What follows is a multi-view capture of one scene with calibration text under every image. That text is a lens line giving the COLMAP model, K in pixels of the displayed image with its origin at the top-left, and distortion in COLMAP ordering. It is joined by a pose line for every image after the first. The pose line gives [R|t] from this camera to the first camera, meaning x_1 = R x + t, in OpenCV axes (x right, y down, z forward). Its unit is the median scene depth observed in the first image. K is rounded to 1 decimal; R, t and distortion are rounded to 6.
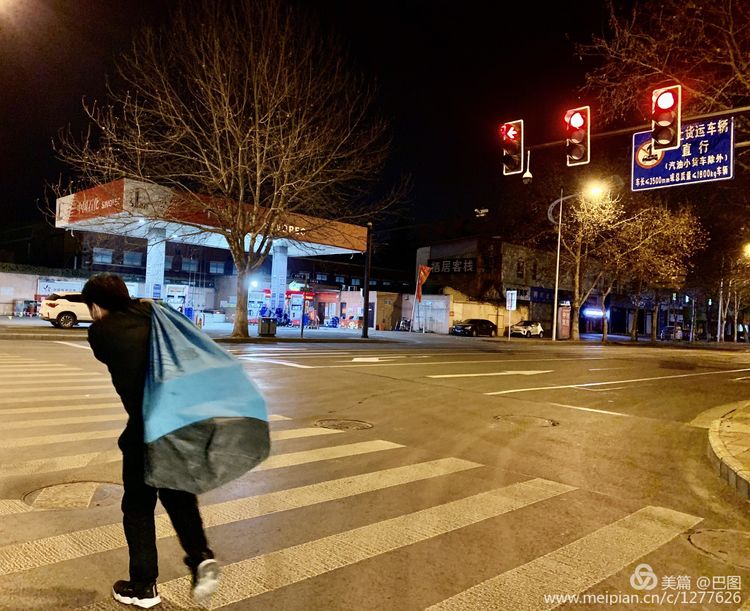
lens RADIAL K [[603.2, 0, 375.3], [0, 603.2, 304.1], [0, 0, 1]] dist [-0.048341, -0.003697]
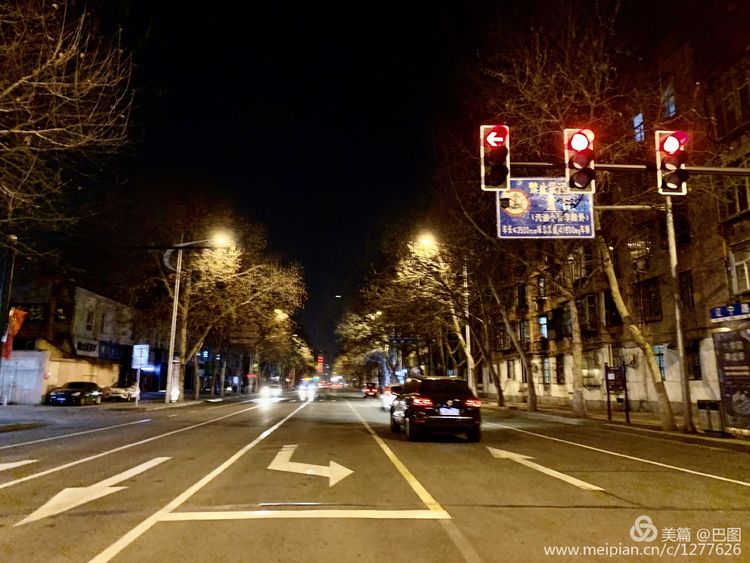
lens RADIAL K [[565.4, 0, 374.6], [0, 565.4, 282.5], [0, 0, 1]] dist [-0.007707, -0.001812]
pose [[0.650531, 0.087195, 0.754457, -0.149962], [0.014450, 0.991787, -0.127084, -0.004515], [-0.759342, 0.093574, 0.643929, 0.246292]]
